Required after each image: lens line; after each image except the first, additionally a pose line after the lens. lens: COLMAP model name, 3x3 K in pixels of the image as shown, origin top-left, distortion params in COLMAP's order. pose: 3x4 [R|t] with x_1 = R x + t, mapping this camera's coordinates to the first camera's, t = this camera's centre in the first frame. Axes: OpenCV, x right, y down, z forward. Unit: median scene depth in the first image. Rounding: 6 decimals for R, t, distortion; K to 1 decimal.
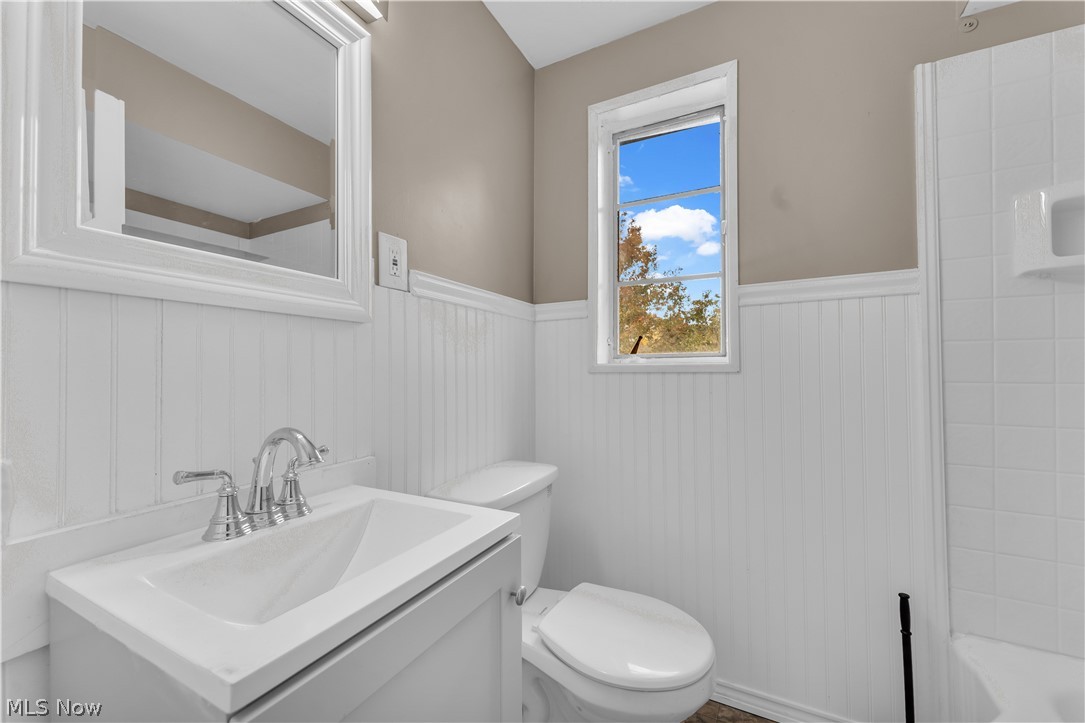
lens RADIAL K [[435.5, 0, 537.2], [0, 435.5, 364.8], [0, 0, 1]] dist [0.003290, 0.000079]
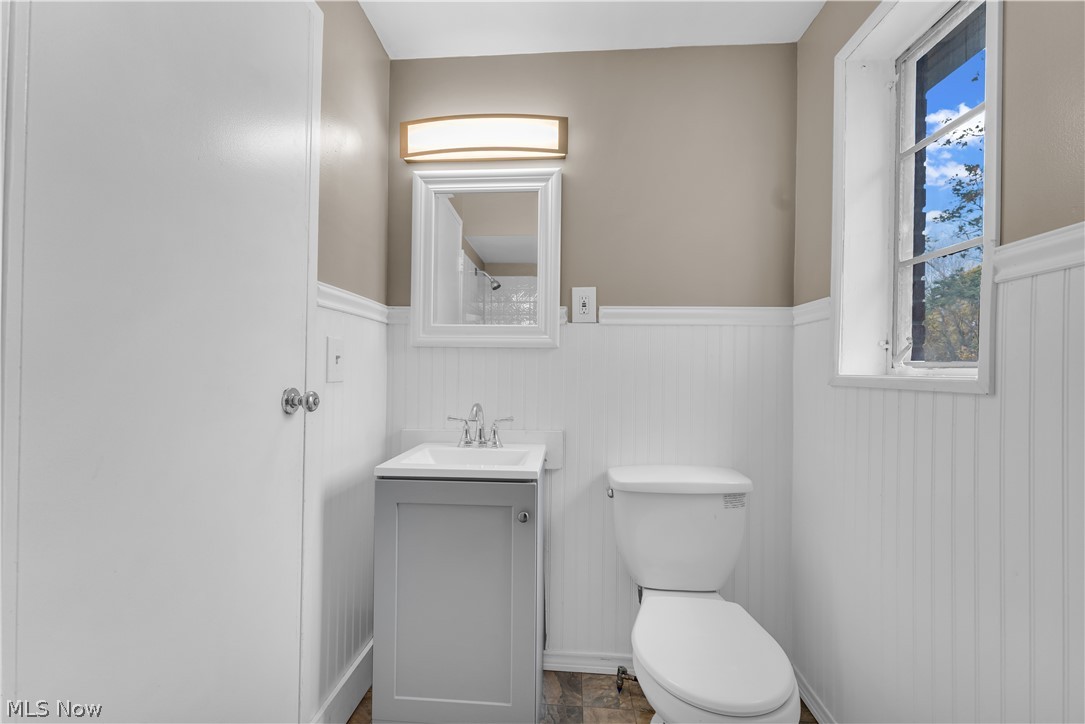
lens RADIAL K [[435.5, 0, 537.2], [0, 435.5, 365.3], [0, 0, 1]] dist [0.003290, 0.000079]
pose [[0.402924, 0.001344, -0.915232, 0.911073], [-0.001955, 0.999998, 0.000608, -0.027159], [0.915231, 0.001544, 0.402926, 0.238476]]
